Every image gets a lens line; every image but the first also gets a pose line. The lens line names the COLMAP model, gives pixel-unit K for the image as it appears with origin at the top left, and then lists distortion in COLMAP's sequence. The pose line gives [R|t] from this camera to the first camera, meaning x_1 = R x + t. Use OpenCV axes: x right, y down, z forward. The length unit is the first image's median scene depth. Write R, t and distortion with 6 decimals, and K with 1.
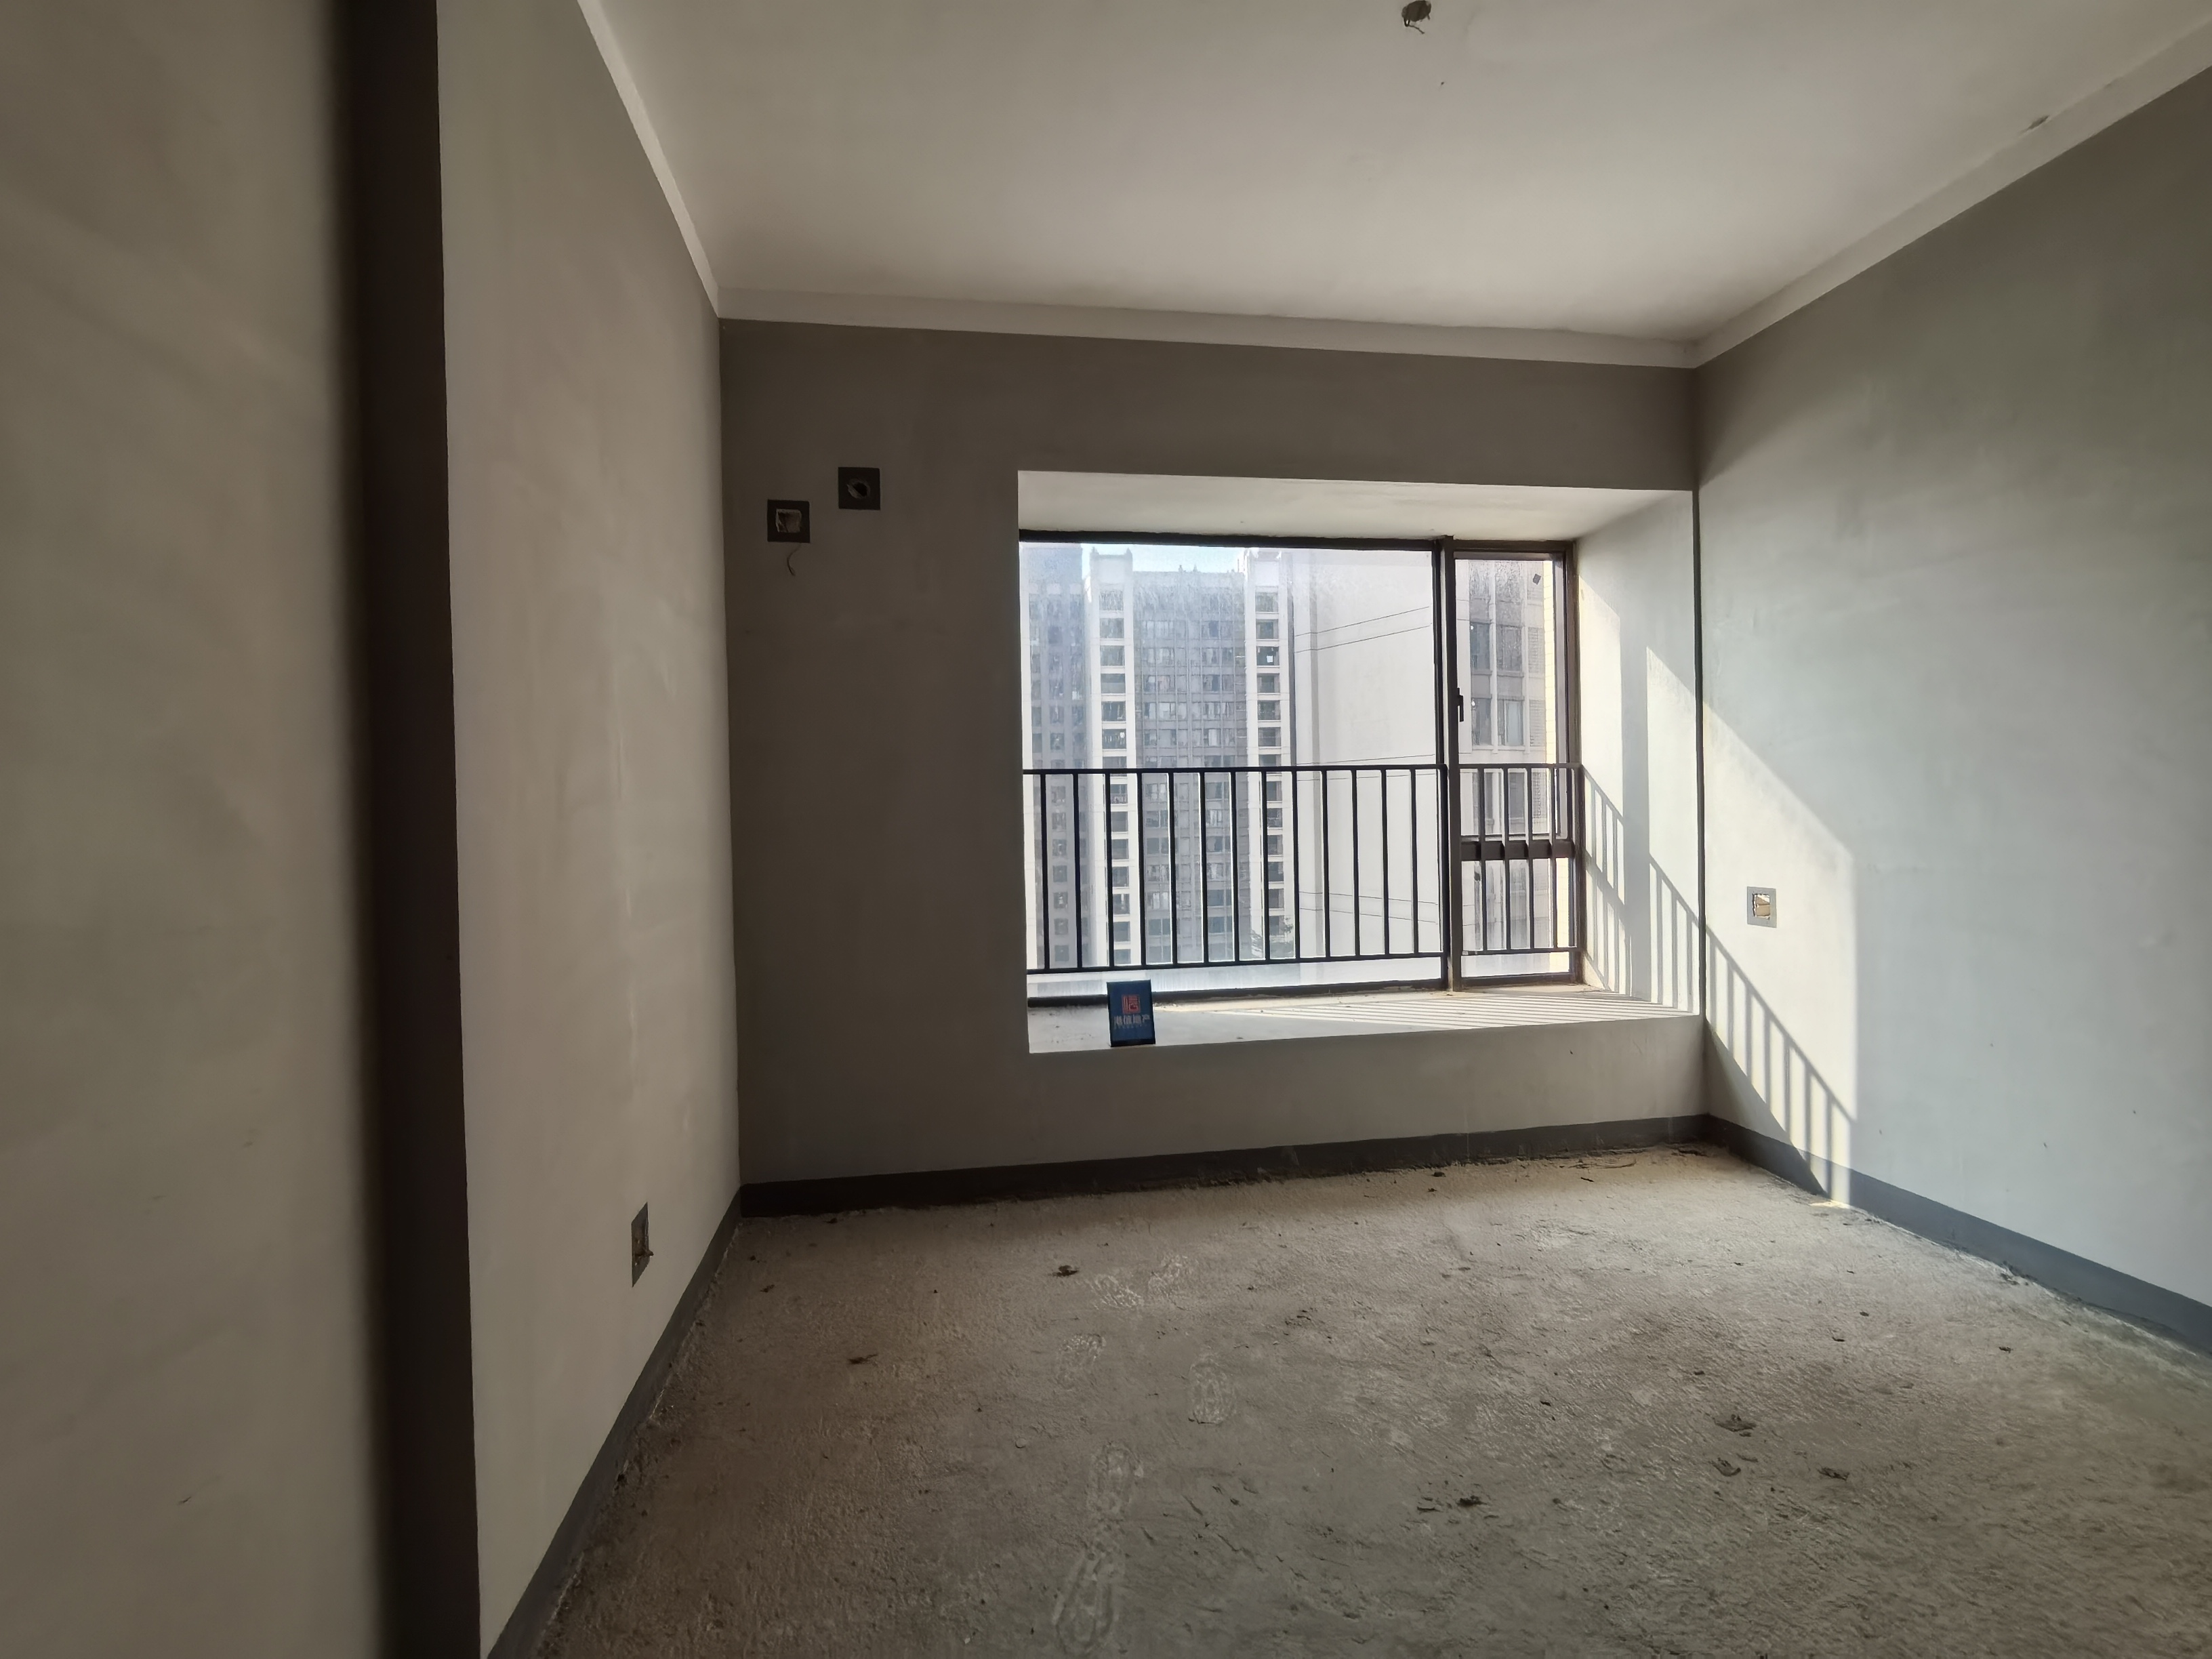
lens RADIAL K [[1089.1, 0, 1092.5], [0, 1089.1, 822.1], [0, 0, 1]] dist [-0.012703, 0.000459]
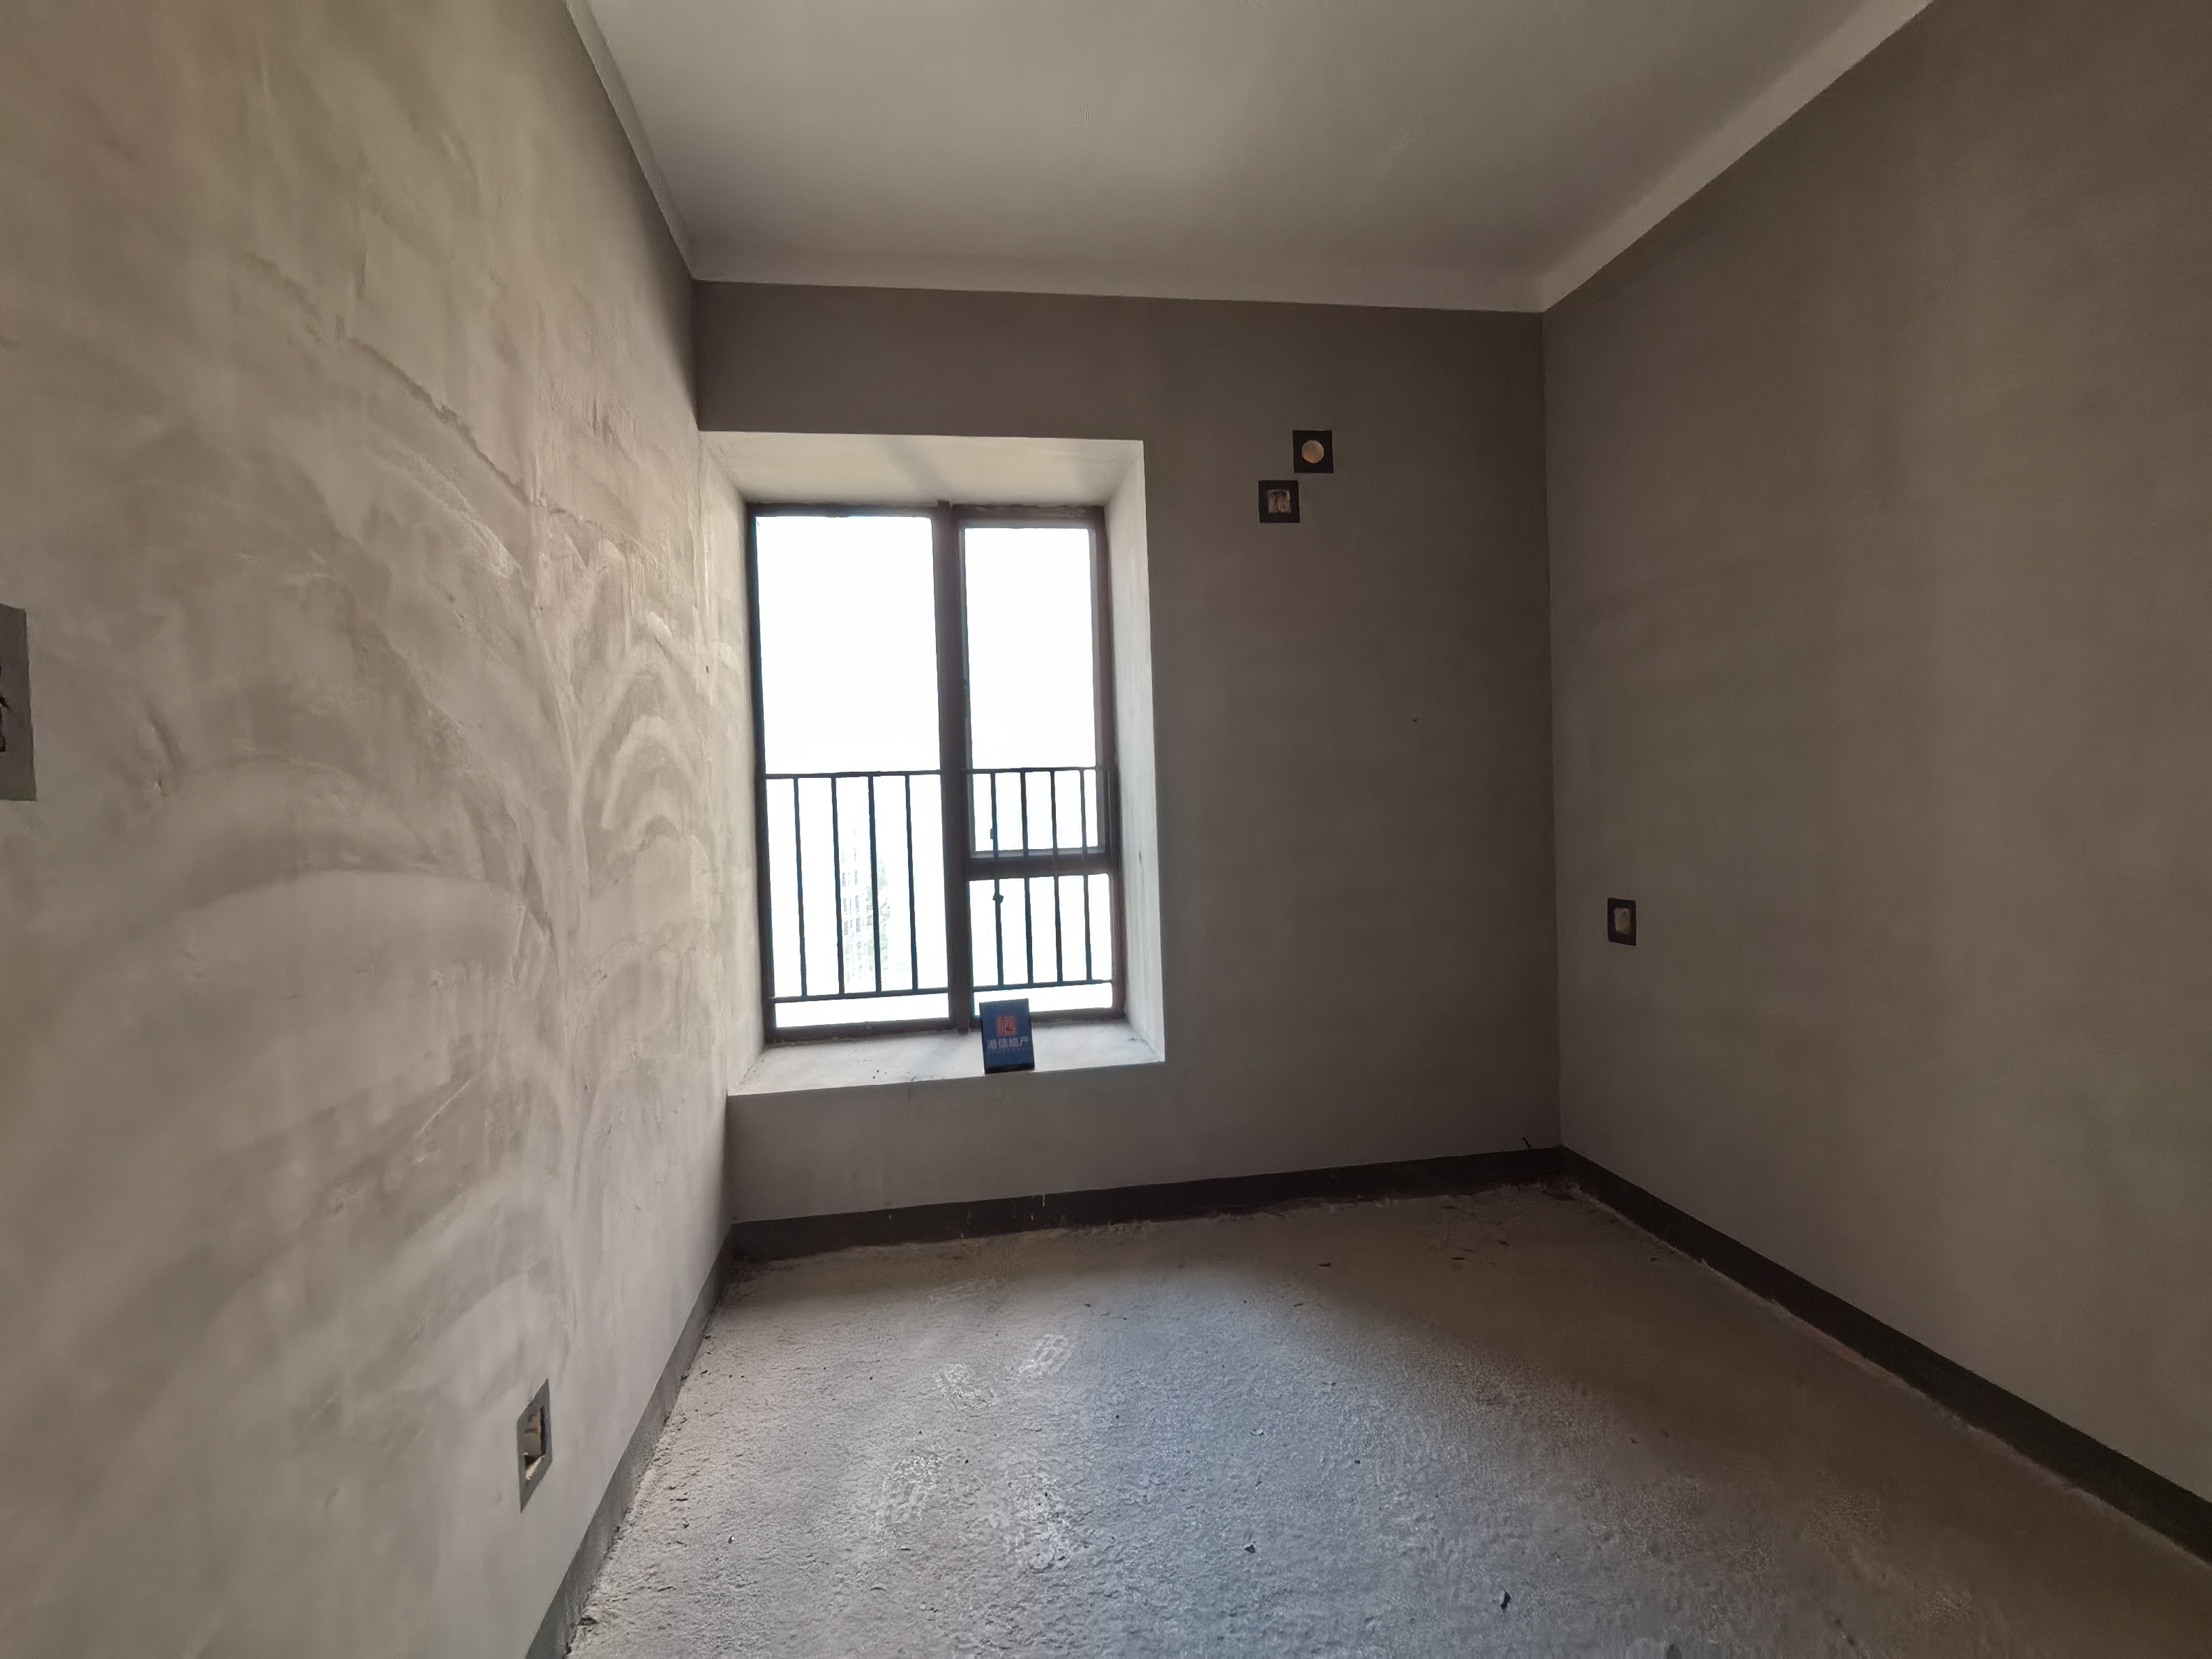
lens RADIAL K [[1174.6, 0, 1105.6], [0, 1174.6, 836.2], [0, 0, 1]] dist [-0.004820, -0.001618]
pose [[0.999845, -0.013616, -0.011160, 0.275318], [0.013750, 0.999832, 0.012093, -0.005419], [0.010993, -0.012245, 0.999865, 0.047546]]
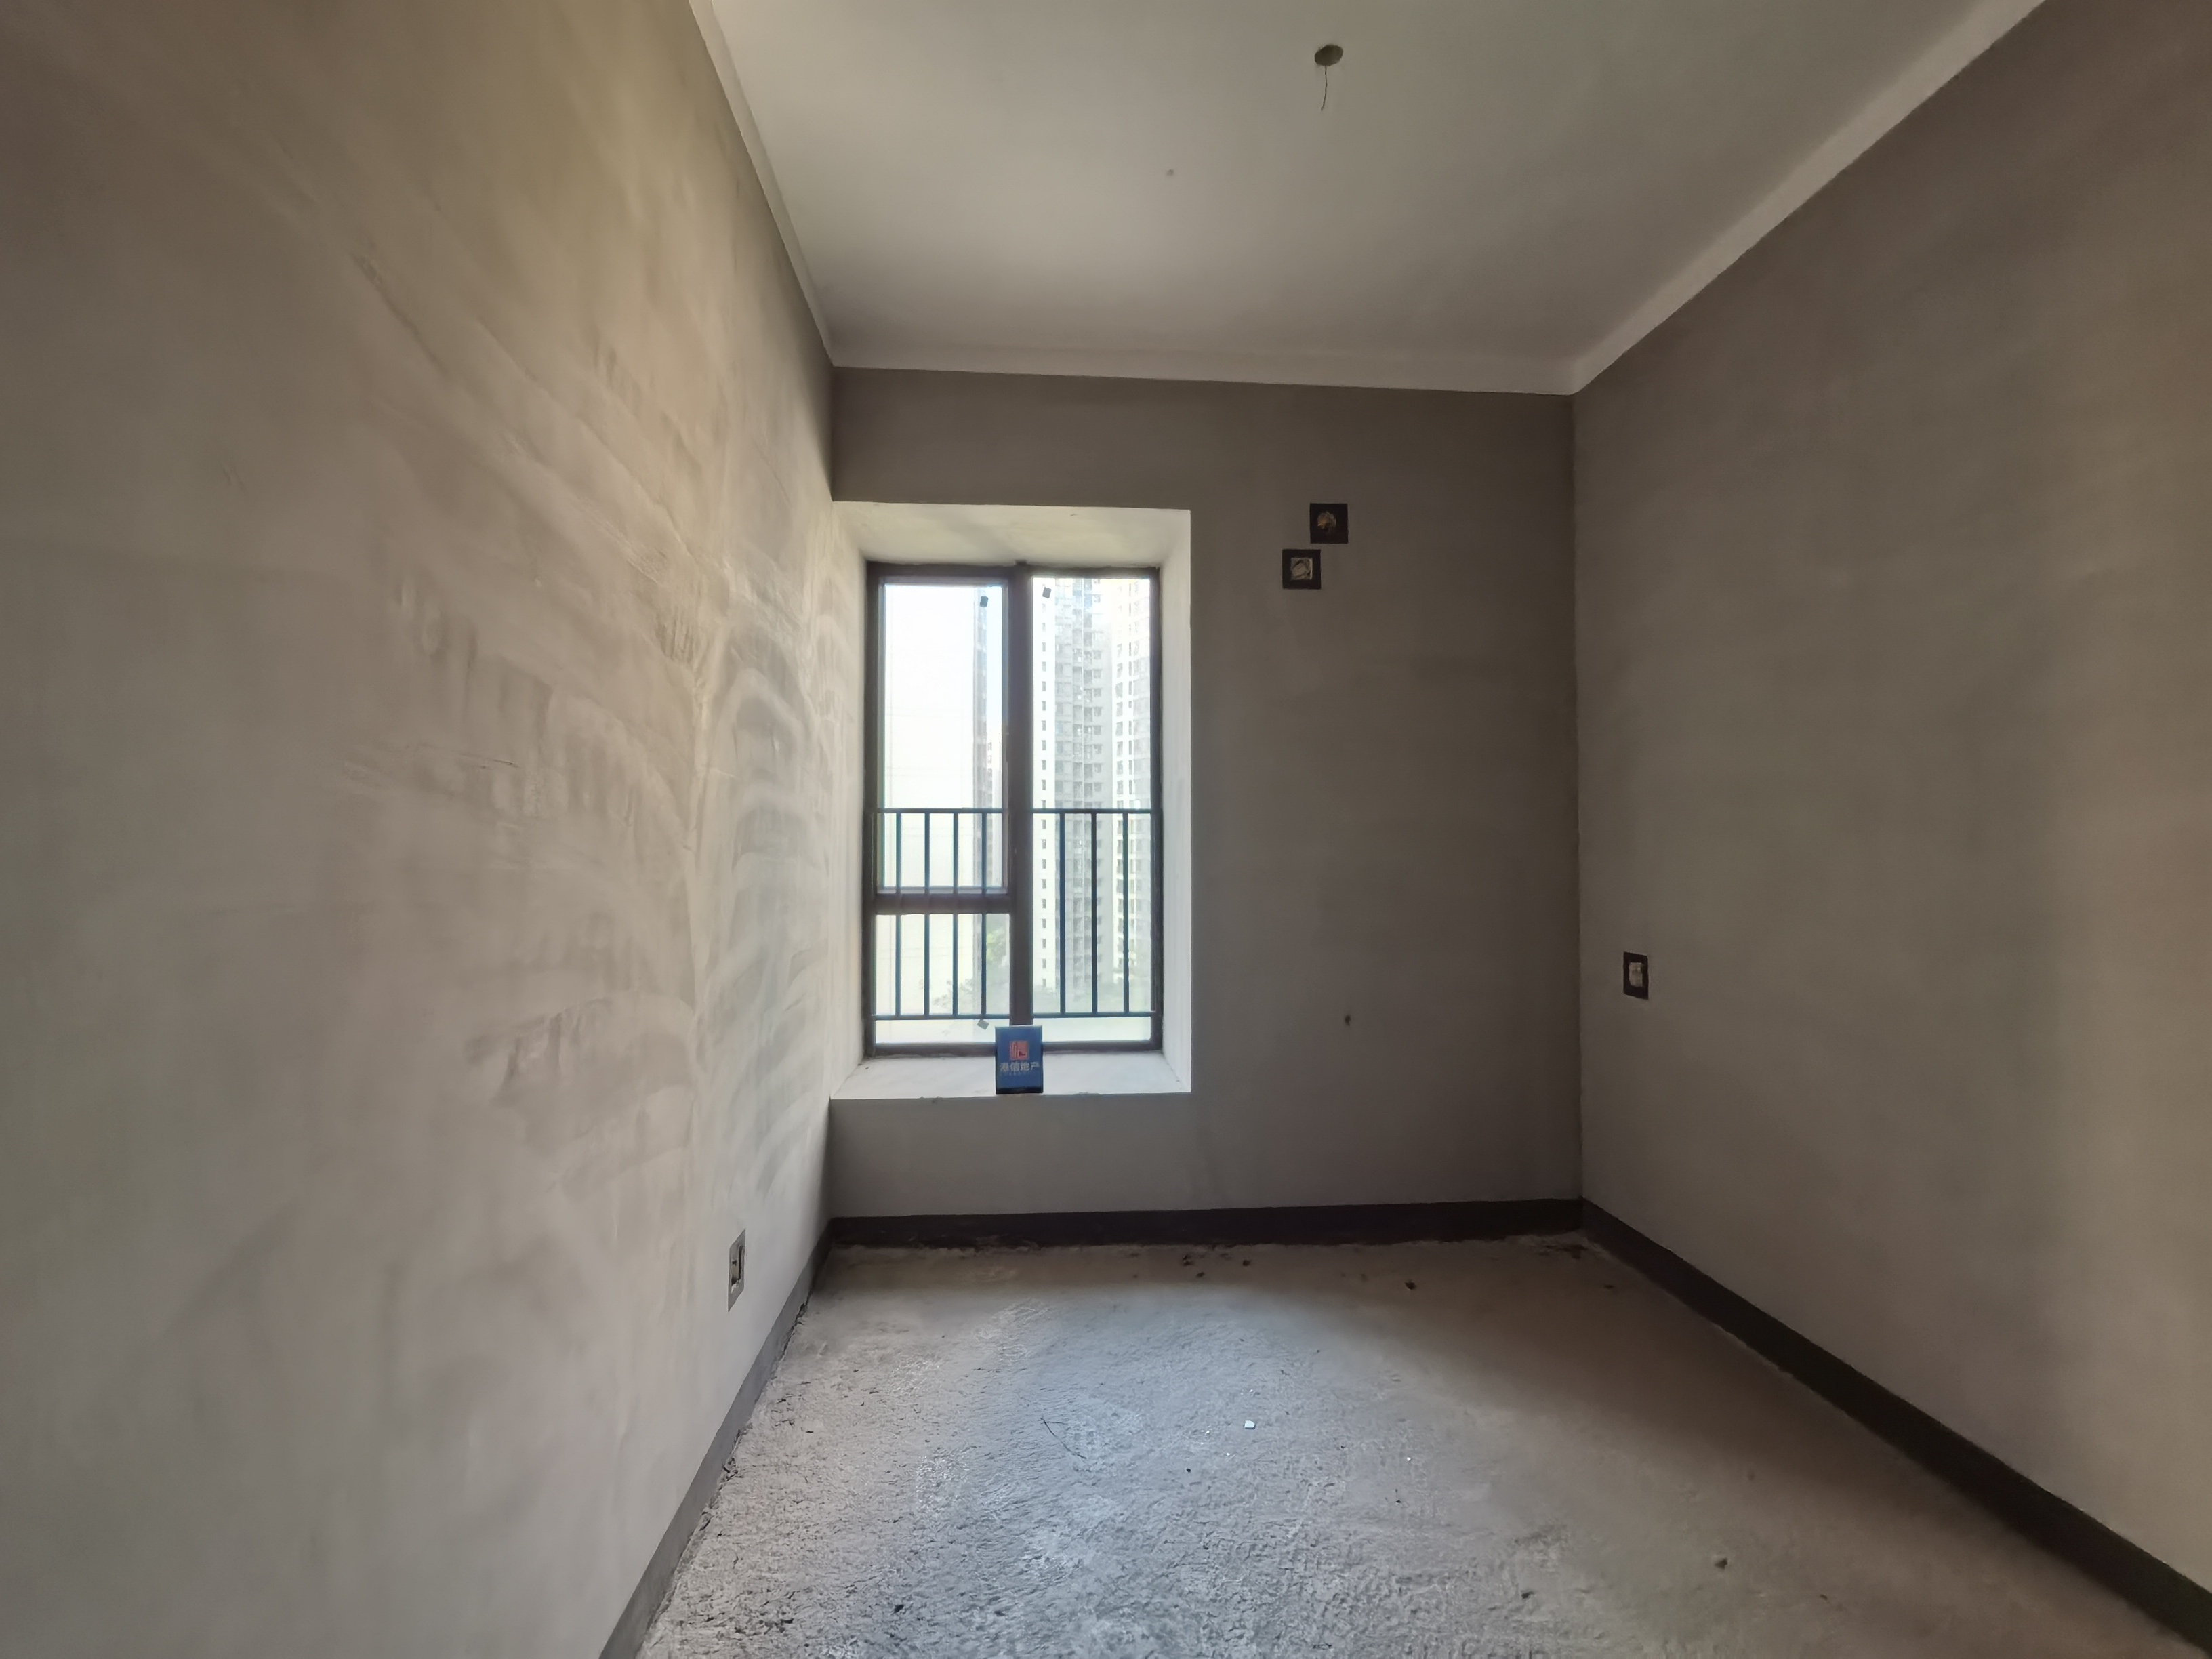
lens RADIAL K [[1089.1, 0, 1115.3], [0, 1089.1, 828.1], [0, 0, 1]] dist [-0.012703, 0.000459]
pose [[0.995756, 0.015940, -0.090644, 0.370810], [-0.018765, 0.999362, -0.030399, -0.007460], [0.090102, 0.031971, 0.995419, 0.066151]]
